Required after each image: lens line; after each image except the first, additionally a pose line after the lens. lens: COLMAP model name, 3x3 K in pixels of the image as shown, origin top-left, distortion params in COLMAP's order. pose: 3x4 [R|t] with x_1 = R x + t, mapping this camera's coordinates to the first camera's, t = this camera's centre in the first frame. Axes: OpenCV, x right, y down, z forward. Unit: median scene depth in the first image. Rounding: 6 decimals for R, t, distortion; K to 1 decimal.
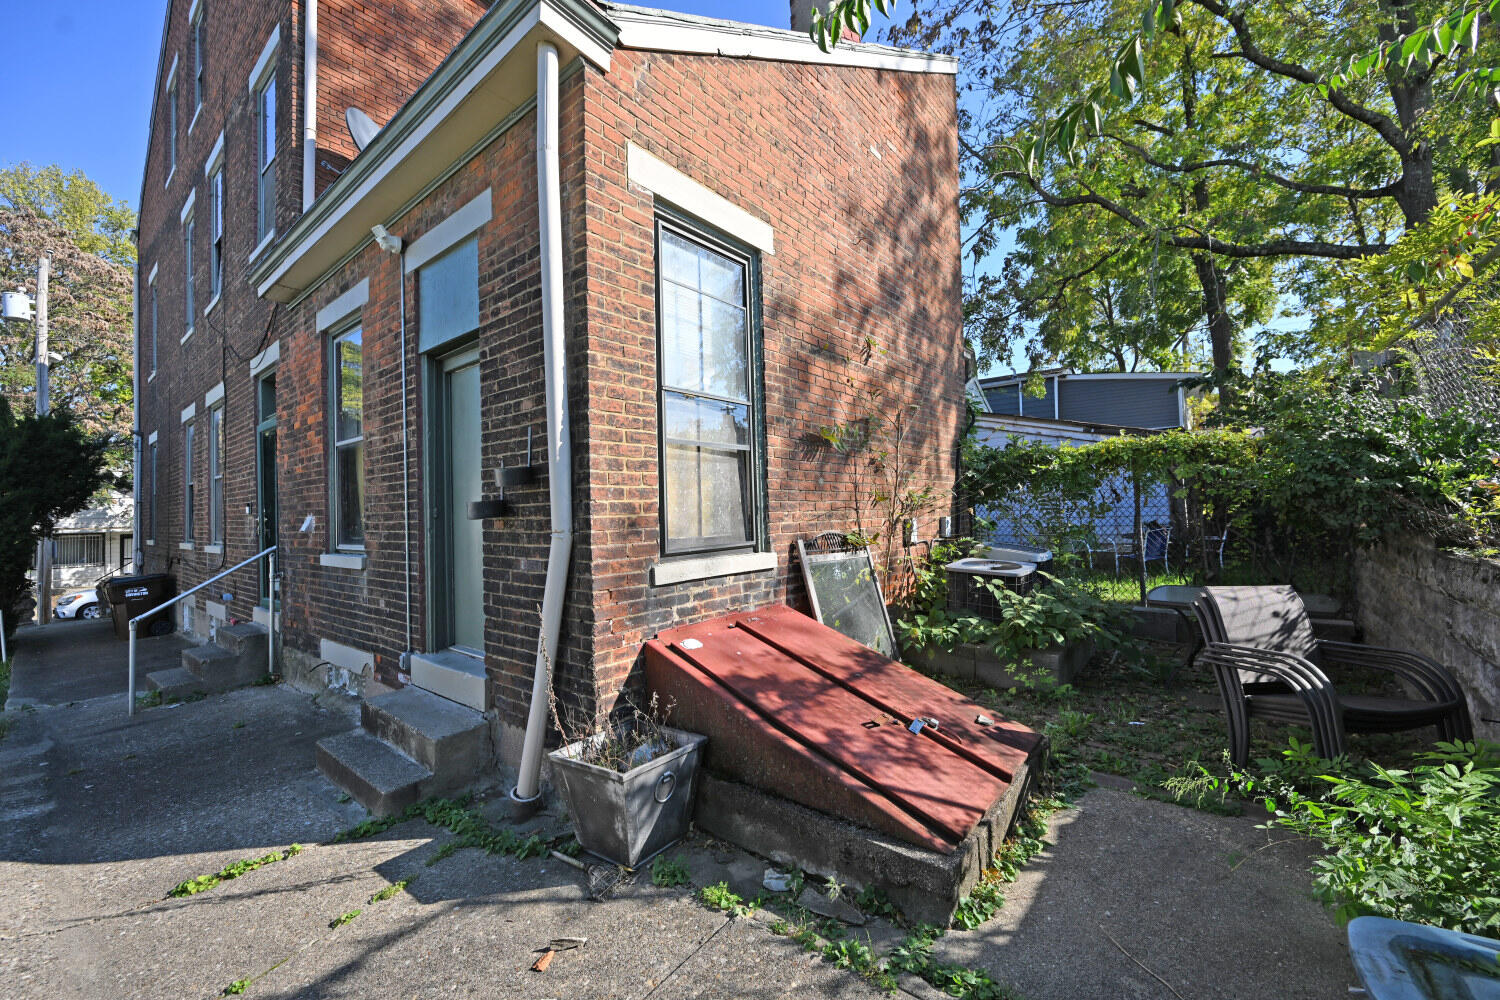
lens RADIAL K [[587.2, 0, 746.5], [0, 587.2, 490.0], [0, 0, 1]] dist [0.002574, 0.000125]
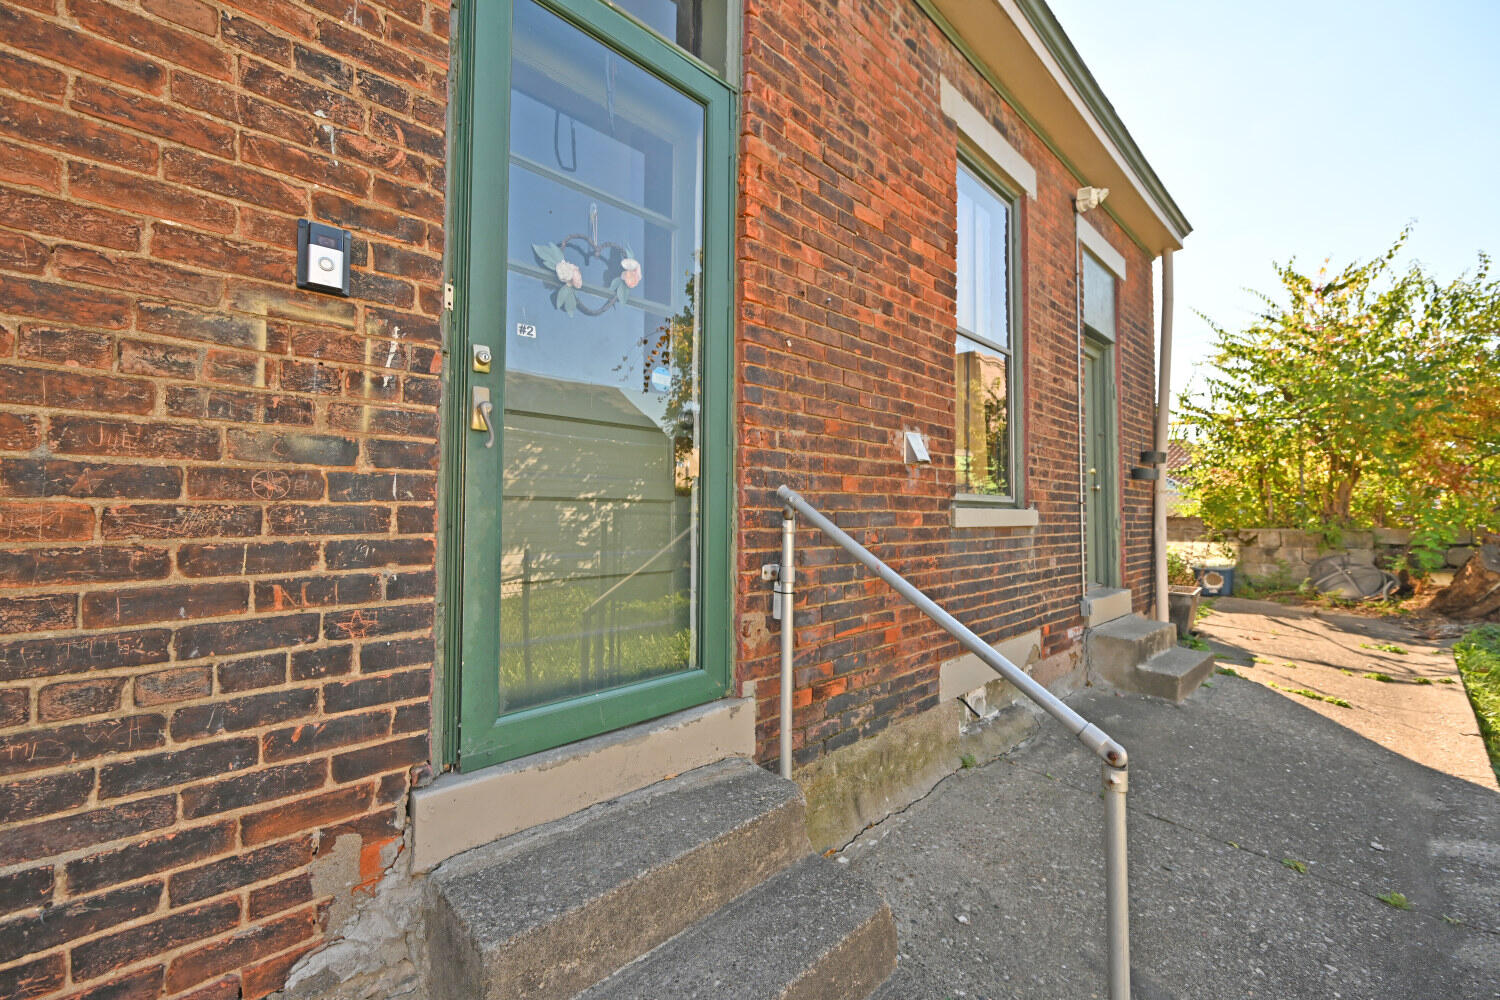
lens RADIAL K [[587.2, 0, 747.2], [0, 587.2, 498.9], [0, 0, 1]] dist [0.002574, 0.000125]
pose [[0.141512, 0.064543, 0.987830, -1.498867], [-0.035591, 0.997559, -0.060080, 0.162111], [-0.989297, -0.026656, 0.143463, 1.281773]]
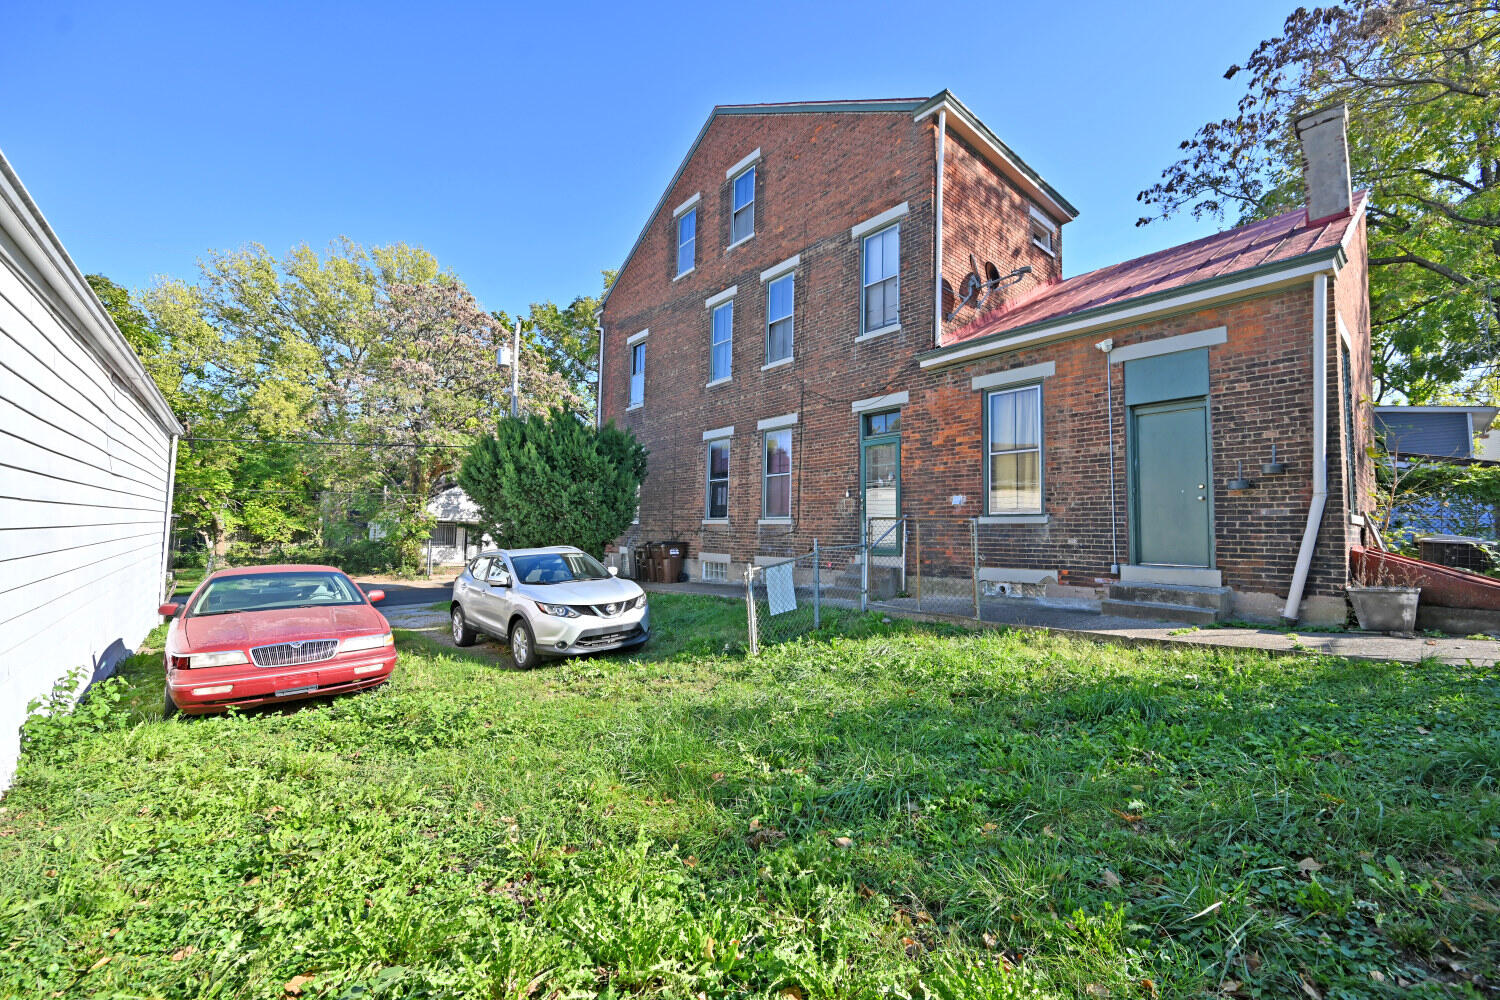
lens RADIAL K [[587.2, 0, 753.3], [0, 587.2, 499.5], [0, 0, 1]] dist [0.002574, 0.000125]
pose [[0.983620, 0.037404, -0.176332, -1.228157], [-0.042072, 0.998854, -0.022812, 0.142014], [0.175276, 0.029857, 0.984066, -0.926877]]
